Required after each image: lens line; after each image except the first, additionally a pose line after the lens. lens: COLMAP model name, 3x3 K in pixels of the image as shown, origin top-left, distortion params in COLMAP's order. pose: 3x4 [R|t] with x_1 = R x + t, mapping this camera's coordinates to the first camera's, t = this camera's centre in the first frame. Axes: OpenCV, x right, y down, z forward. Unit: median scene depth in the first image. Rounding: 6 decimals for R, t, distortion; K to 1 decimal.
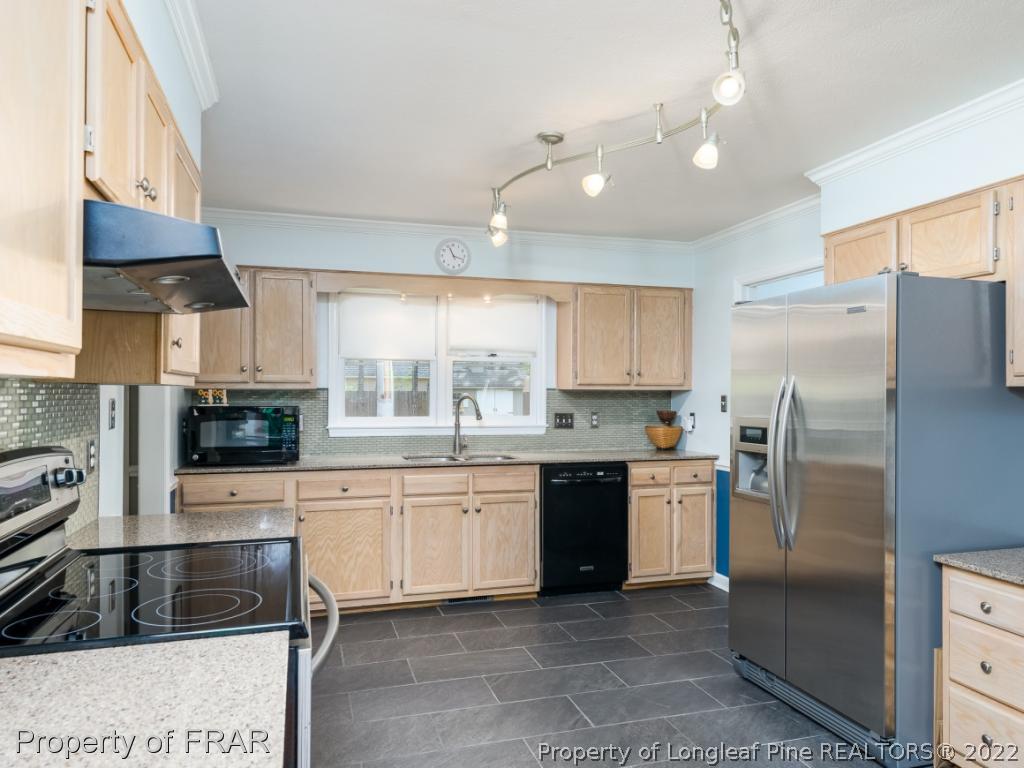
lens RADIAL K [[676.1, 0, 491.2], [0, 676.1, 389.3], [0, 0, 1]] dist [-0.000115, 0.000143]
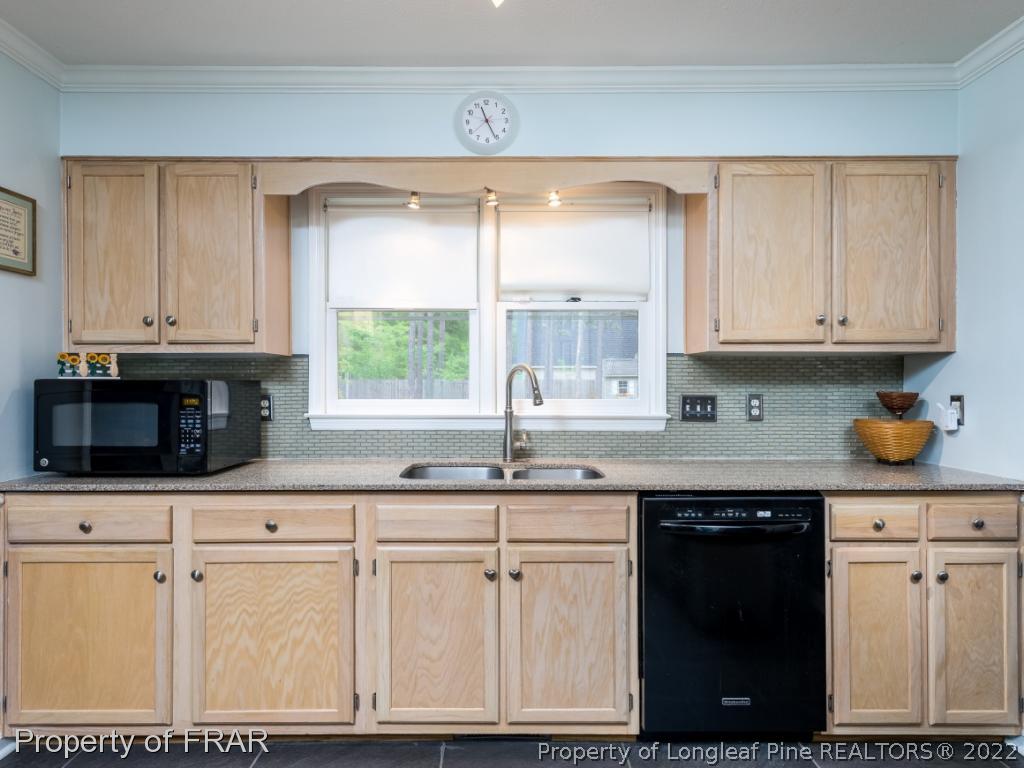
lens RADIAL K [[540.9, 0, 522.4], [0, 540.9, 382.1], [0, 0, 1]] dist [0.000773, 0.000942]
pose [[0.963369, -0.003822, -0.268151, 0.098292], [0.003893, 0.999992, -0.000266, 0.026510], [0.268150, -0.000788, 0.963377, 0.574715]]
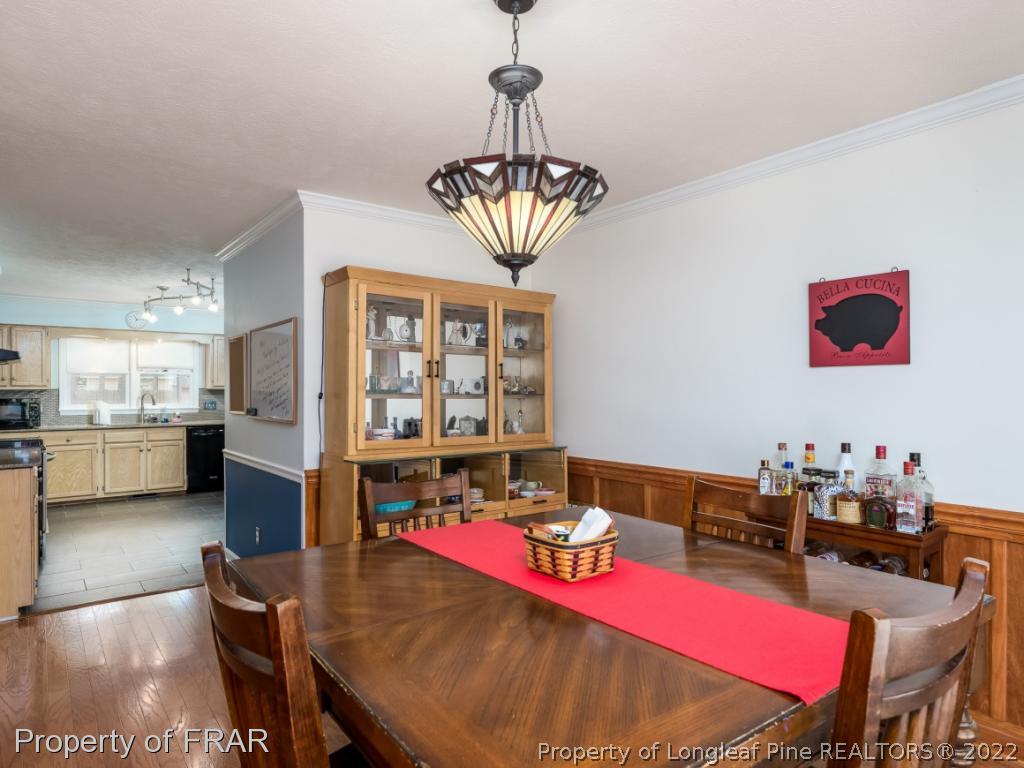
lens RADIAL K [[606.4, 0, 510.2], [0, 606.4, 391.3], [0, 0, 1]] dist [0.001940, 0.000989]
pose [[0.930335, -0.003537, 0.366693, 0.306227], [0.000492, 0.999965, 0.008399, -0.008314], [-0.366710, -0.007633, 0.930304, -1.026607]]
